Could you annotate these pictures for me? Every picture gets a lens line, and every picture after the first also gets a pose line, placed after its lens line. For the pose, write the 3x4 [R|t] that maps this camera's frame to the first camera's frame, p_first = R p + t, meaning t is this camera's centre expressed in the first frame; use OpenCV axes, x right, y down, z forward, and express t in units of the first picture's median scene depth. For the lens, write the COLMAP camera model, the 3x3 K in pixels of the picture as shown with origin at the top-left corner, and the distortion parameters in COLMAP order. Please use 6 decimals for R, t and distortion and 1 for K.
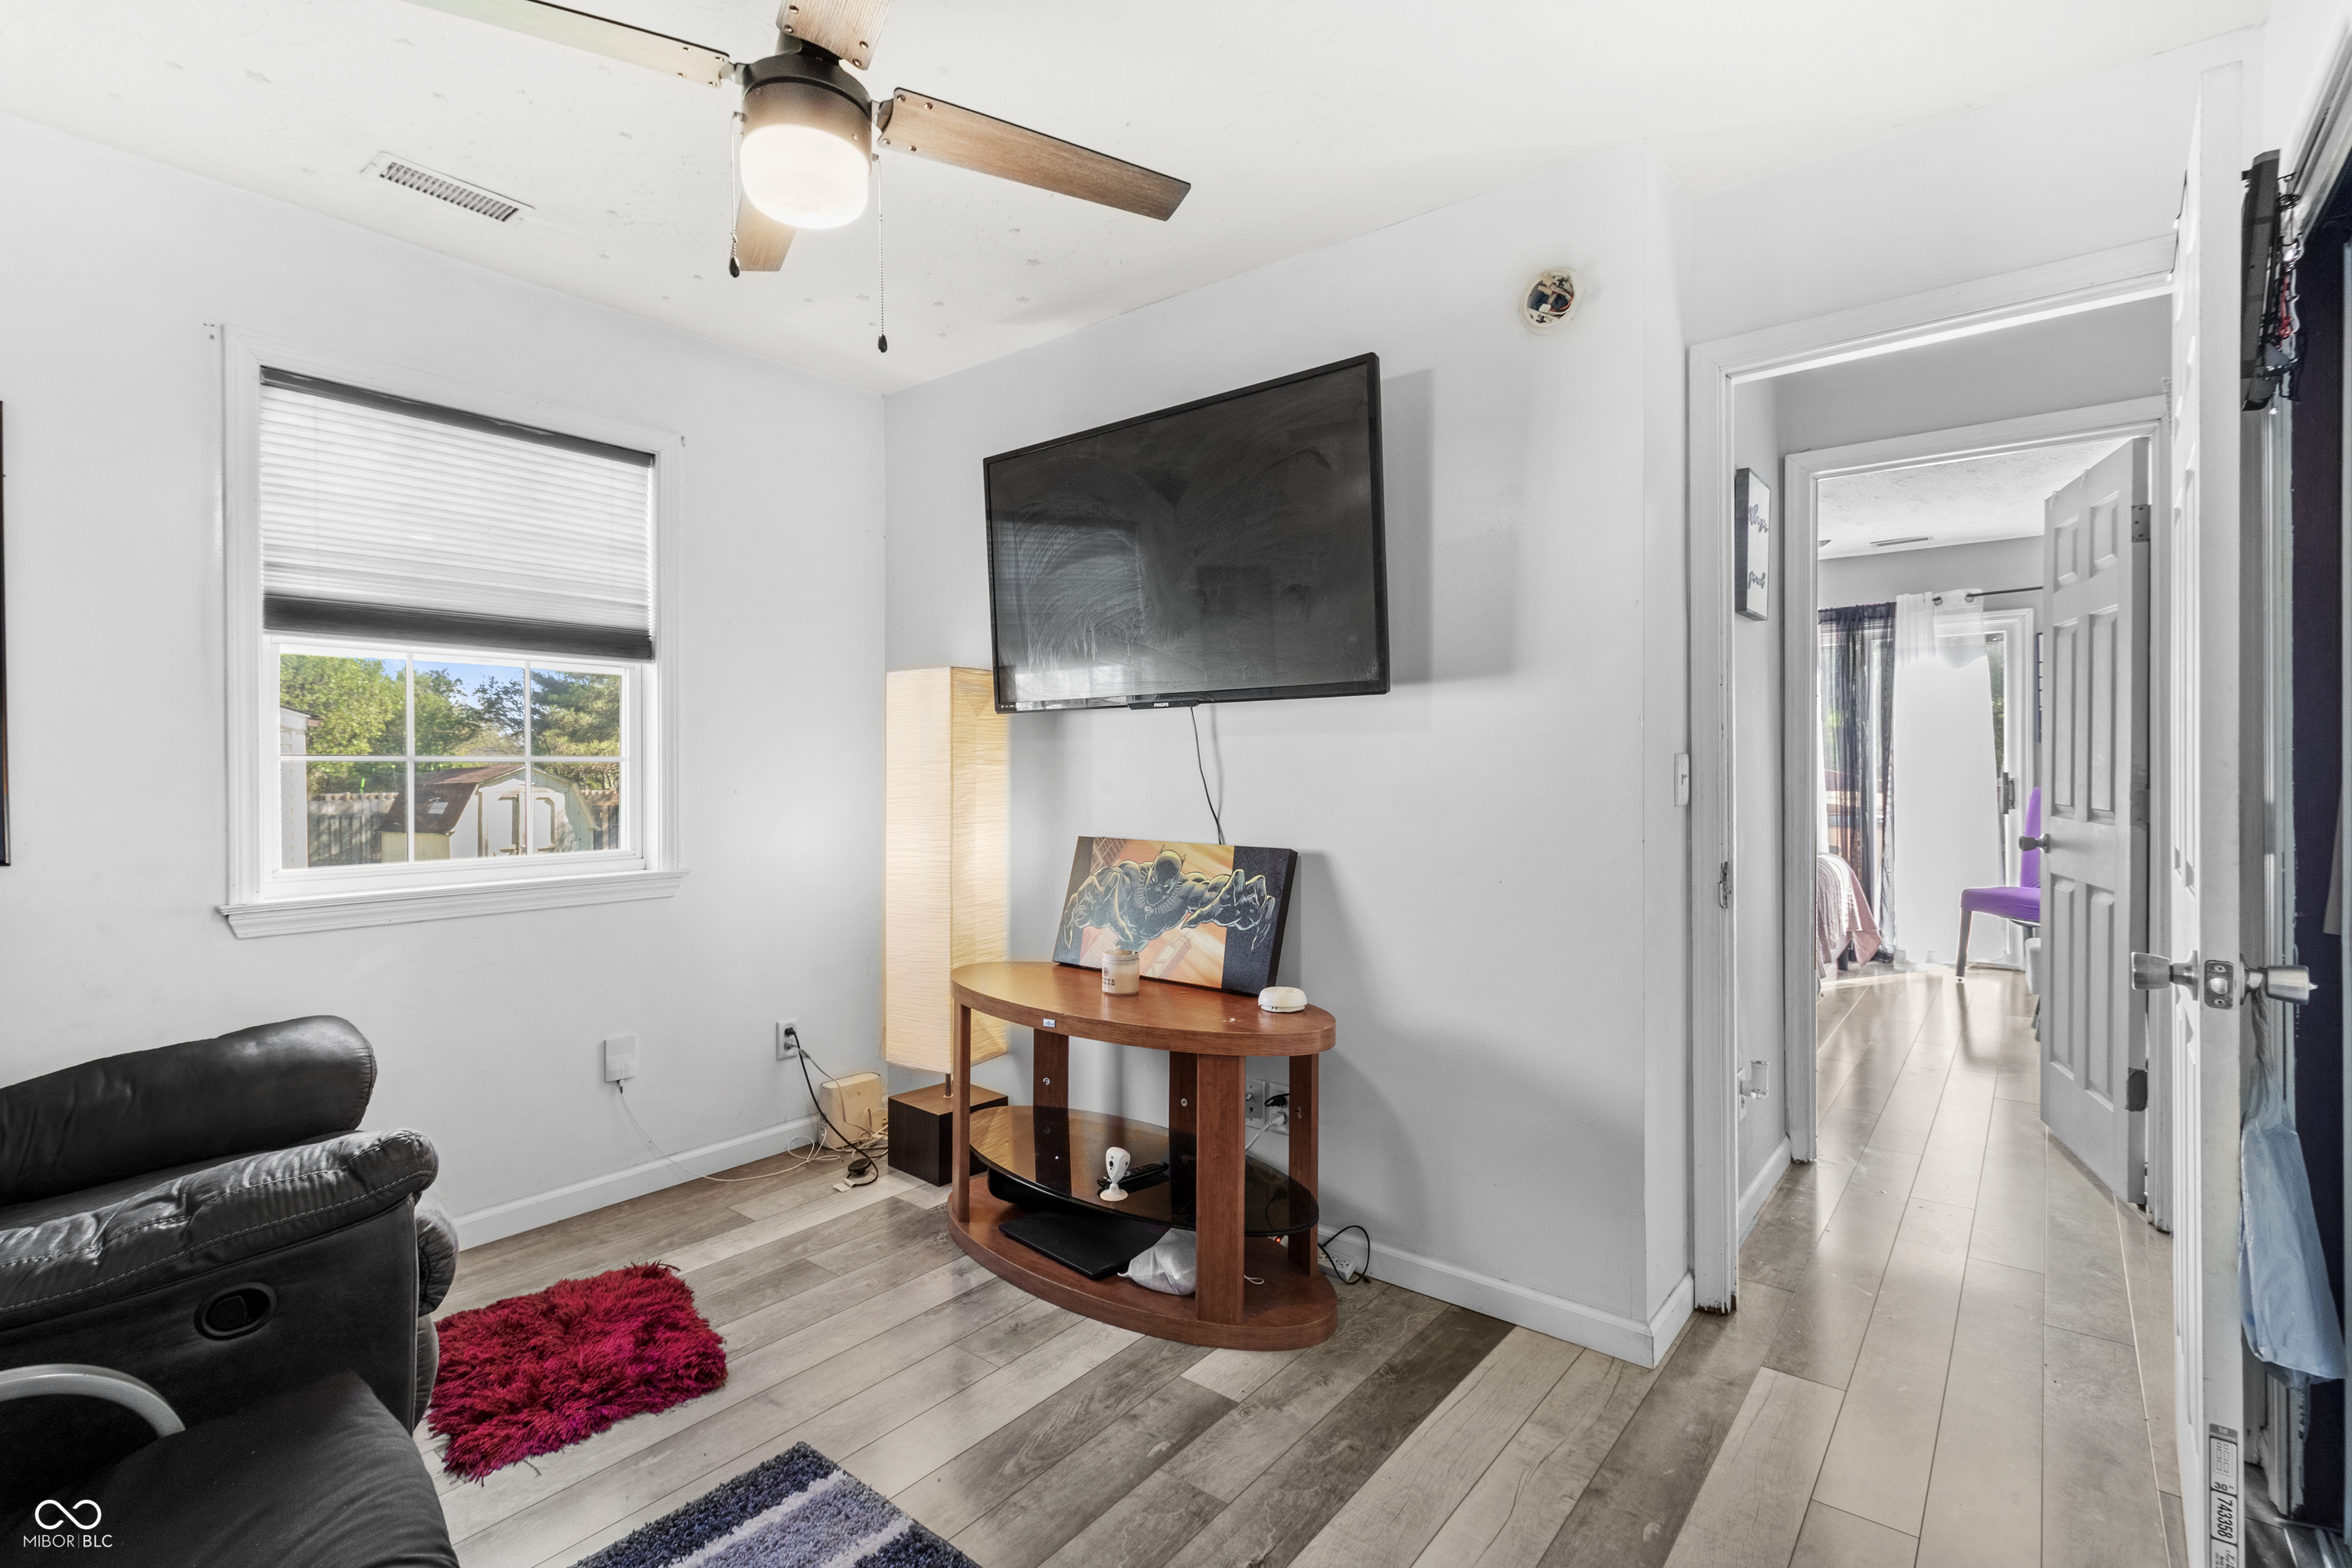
lens RADIAL K [[1056.0, 0, 1176.0], [0, 1056.0, 784.0], [0, 0, 1]] dist [0.003837, 0.000365]
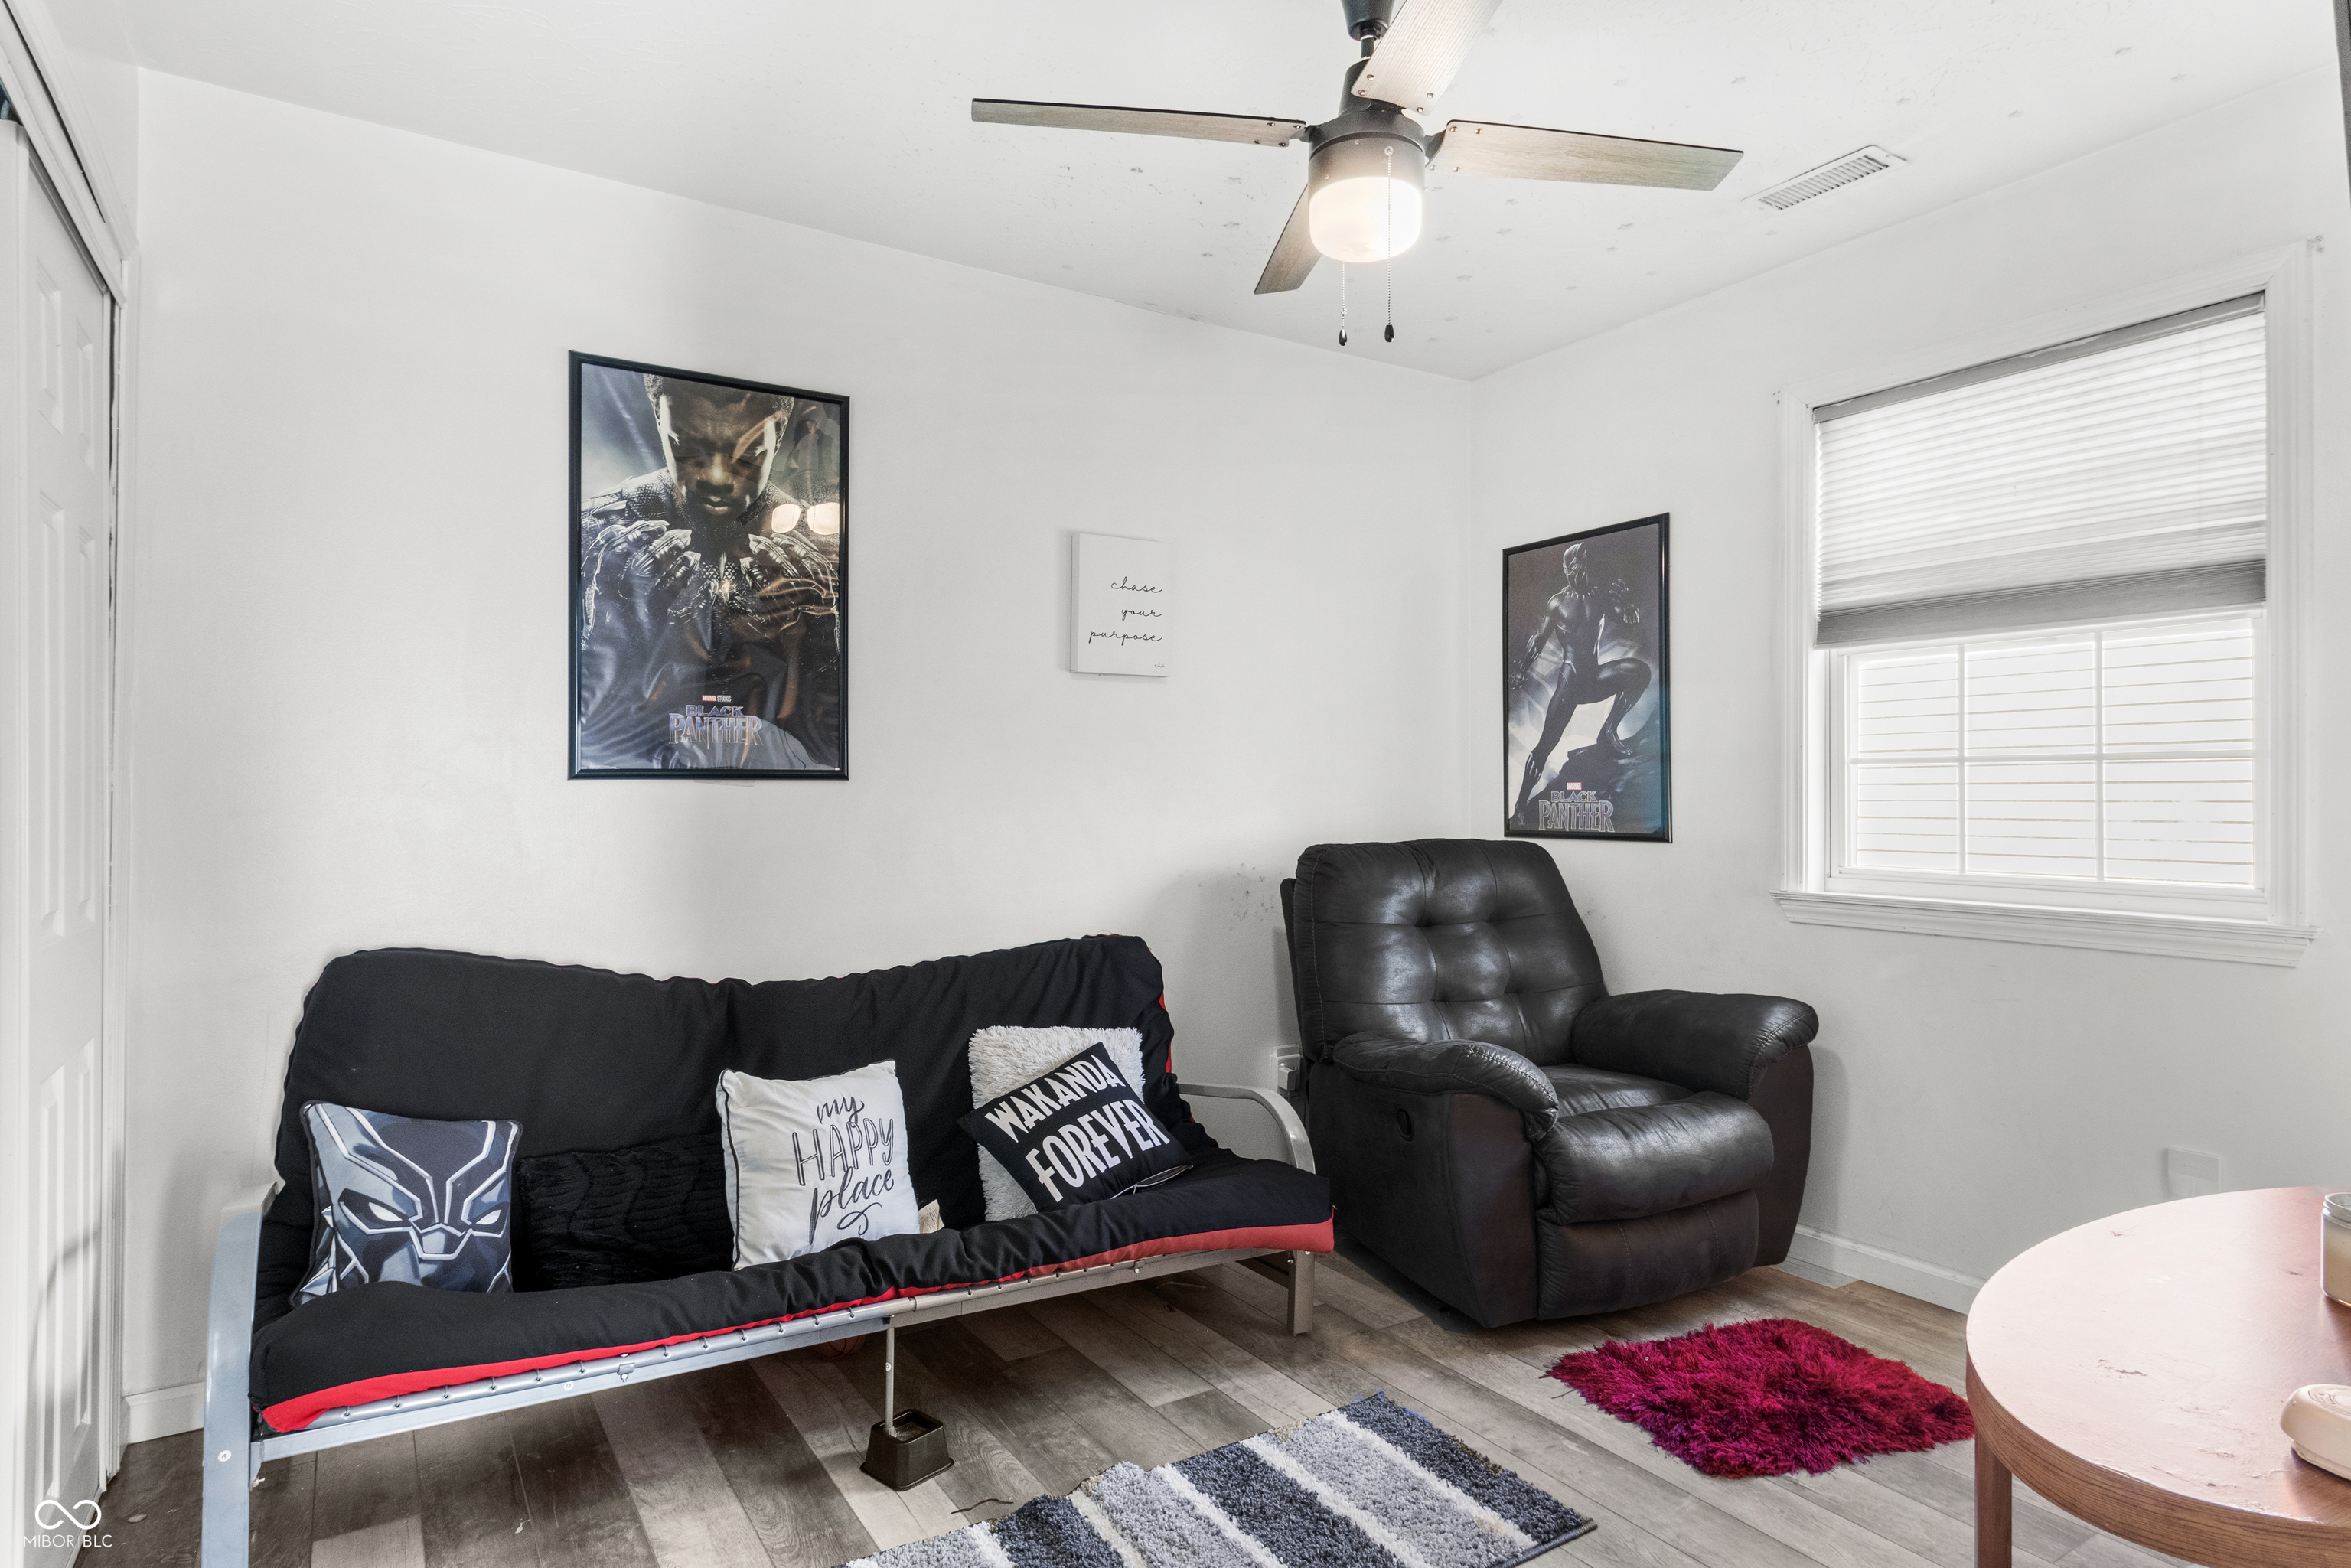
lens RADIAL K [[1274.0, 0, 1175.5], [0, 1274.0, 784.0], [0, 0, 1]] dist [0.000388, -0.000338]
pose [[-0.315002, -0.001781, -0.949089, 1.423460], [-0.013926, 0.999899, 0.002746, 0.011048], [0.948989, 0.014082, -0.314995, 1.838324]]
